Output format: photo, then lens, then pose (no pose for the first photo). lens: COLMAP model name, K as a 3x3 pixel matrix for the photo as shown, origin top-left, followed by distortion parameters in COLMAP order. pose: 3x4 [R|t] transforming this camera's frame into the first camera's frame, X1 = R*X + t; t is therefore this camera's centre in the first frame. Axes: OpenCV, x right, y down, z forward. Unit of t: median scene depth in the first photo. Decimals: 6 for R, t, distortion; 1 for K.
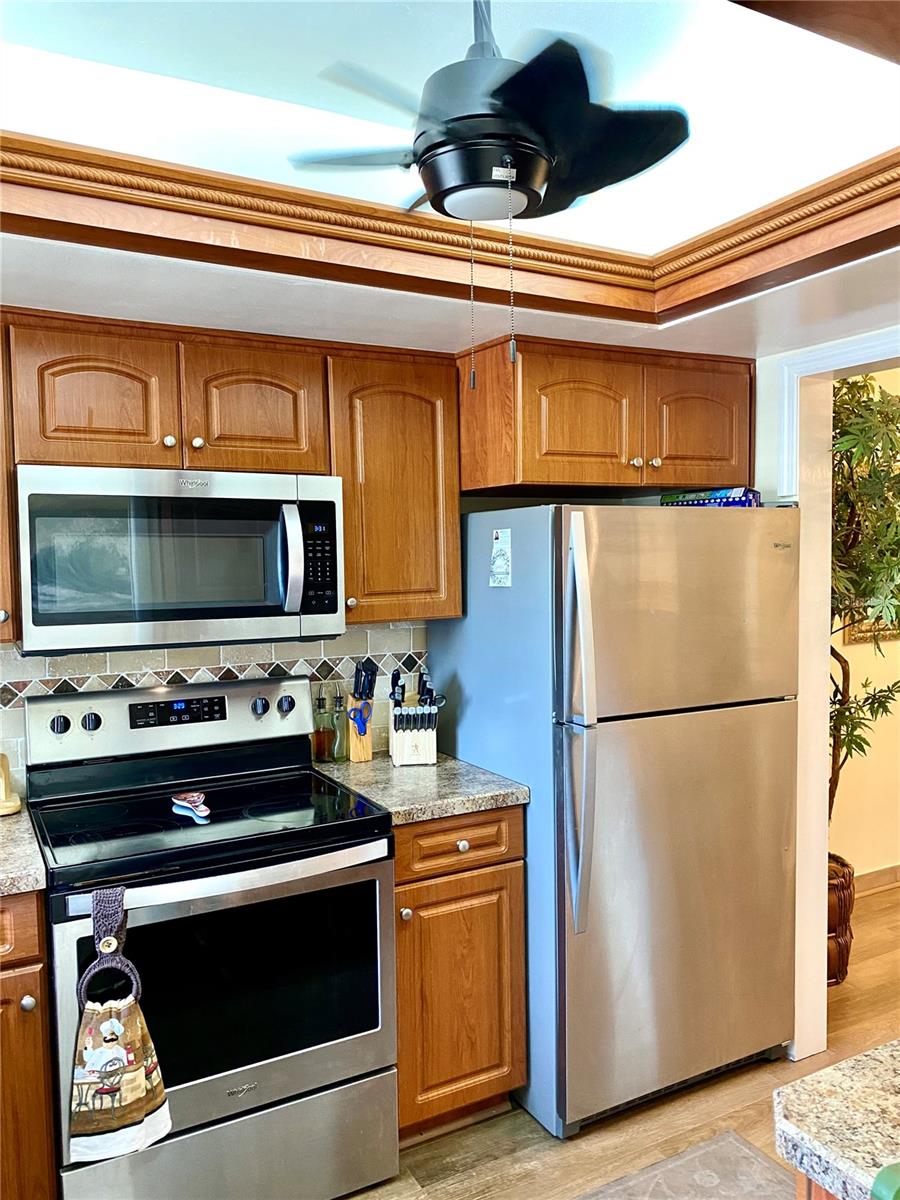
lens RADIAL K [[912.8, 0, 452.4], [0, 912.8, 608.7], [0, 0, 1]] dist [0.000171, -0.006374]
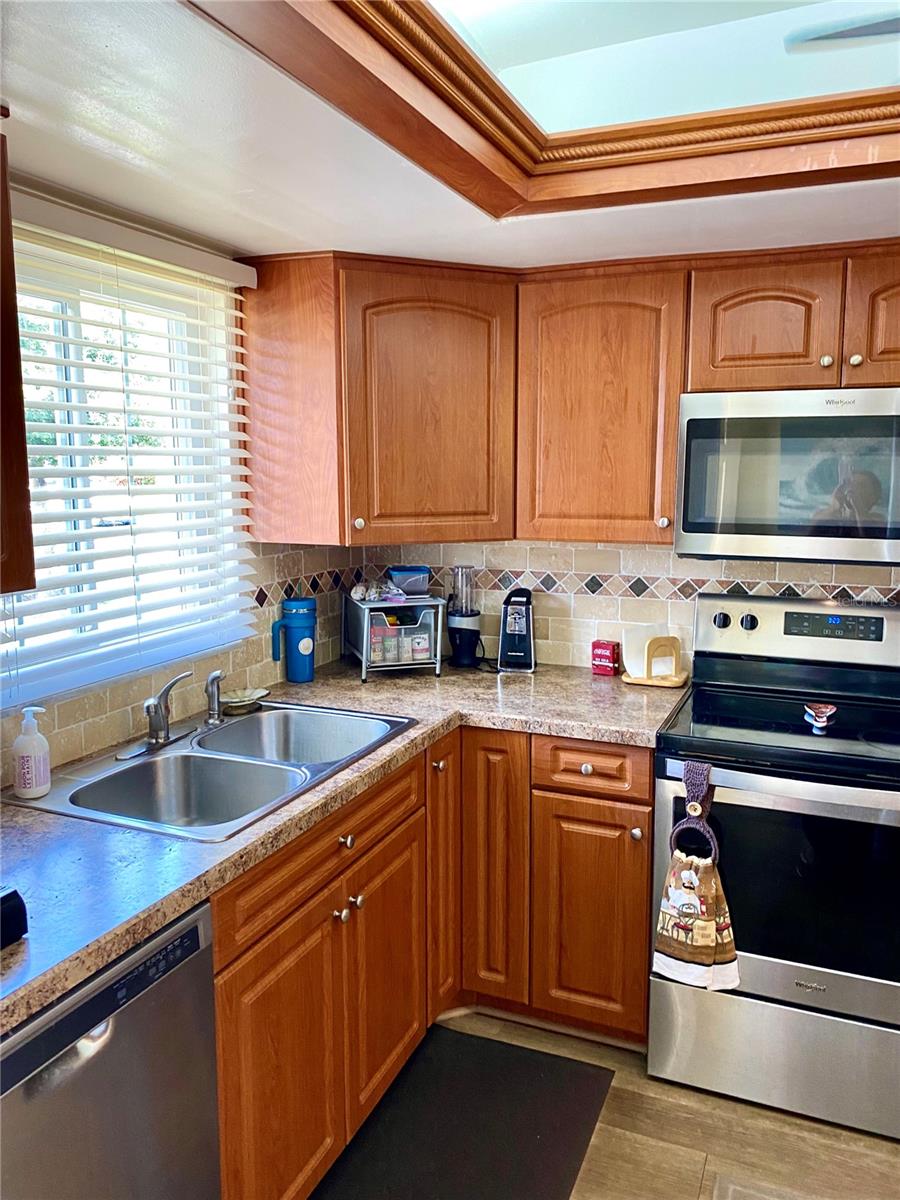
lens RADIAL K [[912.8, 0, 451.2], [0, 912.8, 593.7], [0, 0, 1]] dist [0.000171, -0.006374]
pose [[0.611308, 0.124160, -0.781592, 0.307326], [-0.055958, 0.991926, 0.113806, -0.020816], [0.789412, -0.025834, 0.613320, 0.041758]]
